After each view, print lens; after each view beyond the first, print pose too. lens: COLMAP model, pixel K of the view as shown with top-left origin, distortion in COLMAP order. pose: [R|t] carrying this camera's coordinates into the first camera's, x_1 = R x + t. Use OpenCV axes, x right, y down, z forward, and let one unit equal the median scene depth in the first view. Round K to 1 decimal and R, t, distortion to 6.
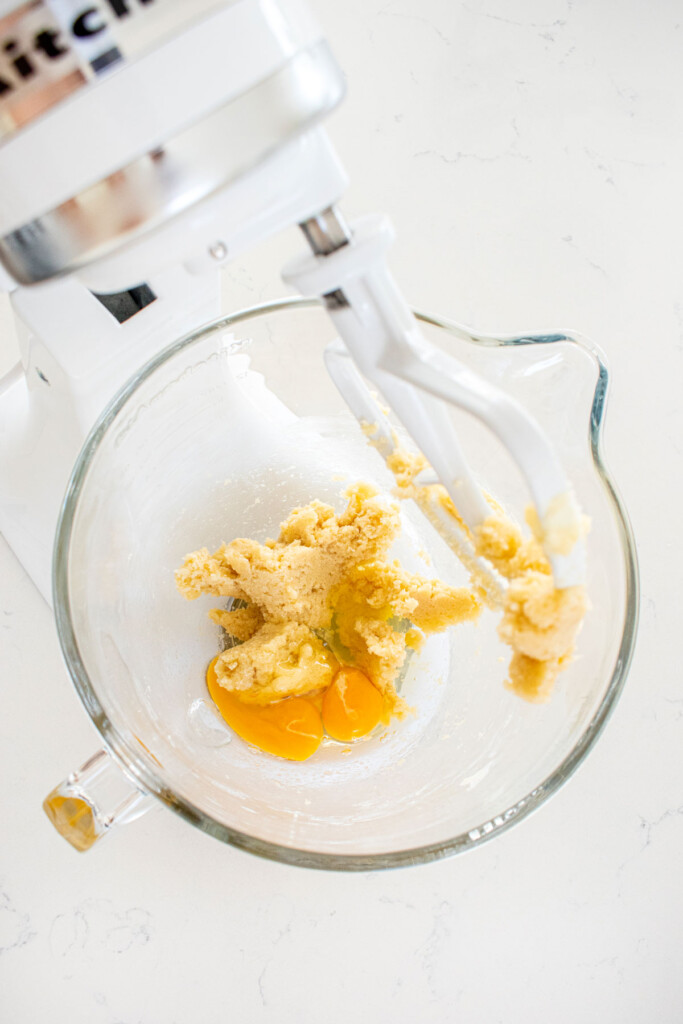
lens RADIAL K [[907.1, 0, 341.5], [0, 907.1, 512.0], [0, 0, 1]] dist [-0.083975, 0.005061]
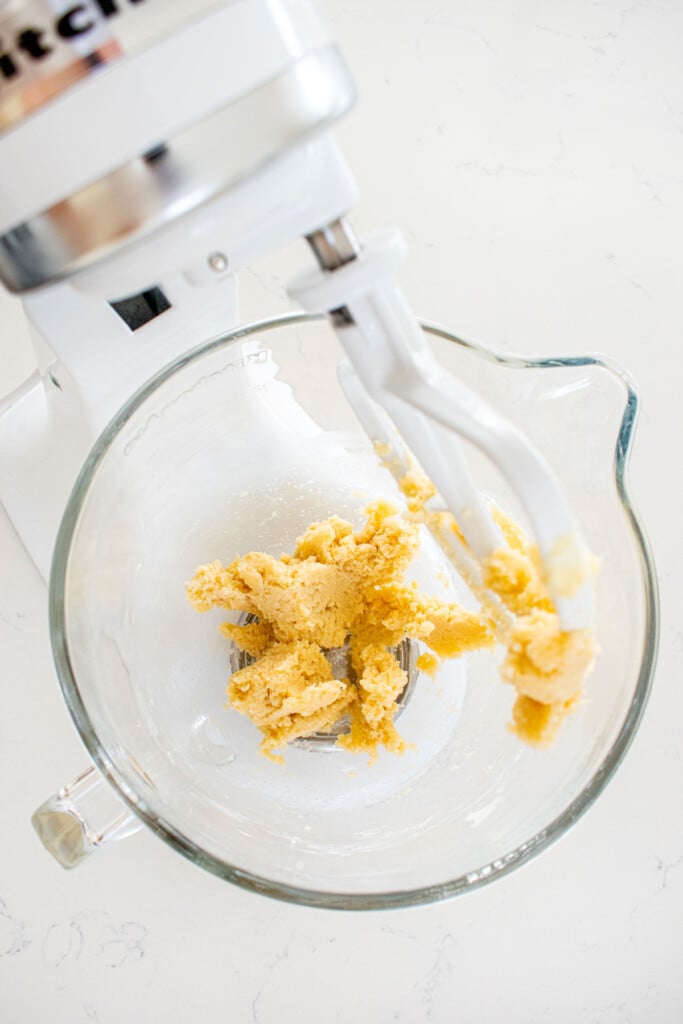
lens RADIAL K [[907.1, 0, 341.5], [0, 907.1, 512.0], [0, 0, 1]] dist [-0.083975, 0.005061]
pose [[0.998007, 0.044066, -0.045177, 0.033592], [-0.044381, 0.998997, -0.006007, -0.017229], [0.044867, 0.008000, 0.998961, 0.035548]]
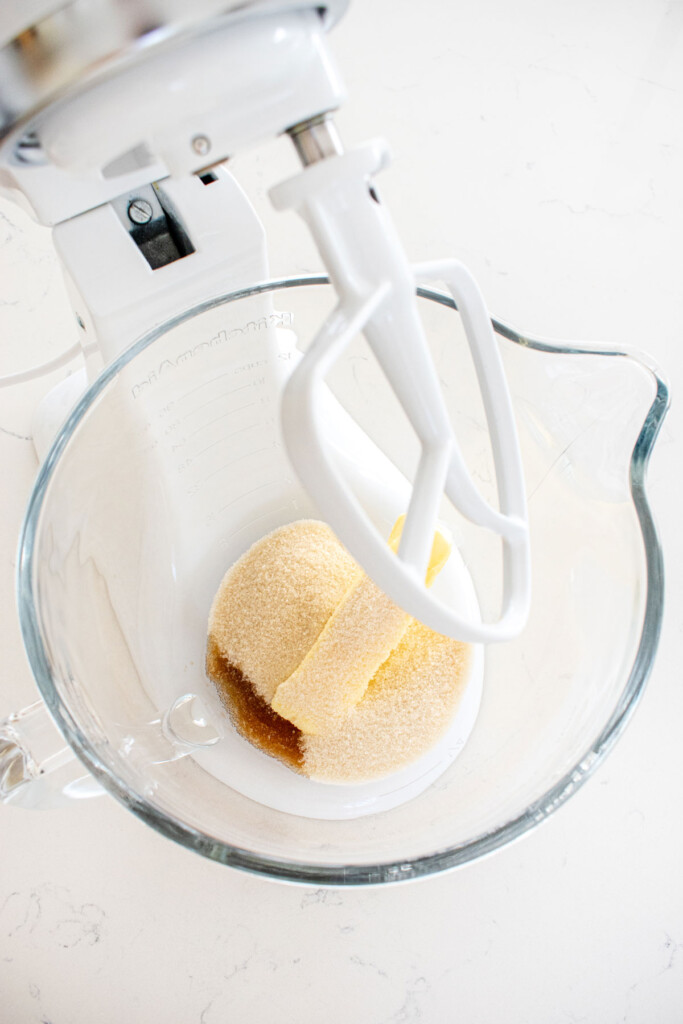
lens RADIAL K [[907.1, 0, 341.5], [0, 907.1, 512.0], [0, 0, 1]] dist [-0.083975, 0.005061]
pose [[0.973643, 0.155827, -0.166543, 0.162132], [-0.172142, 0.981097, -0.088406, 0.104729], [0.149619, 0.114745, 0.982063, 0.095454]]
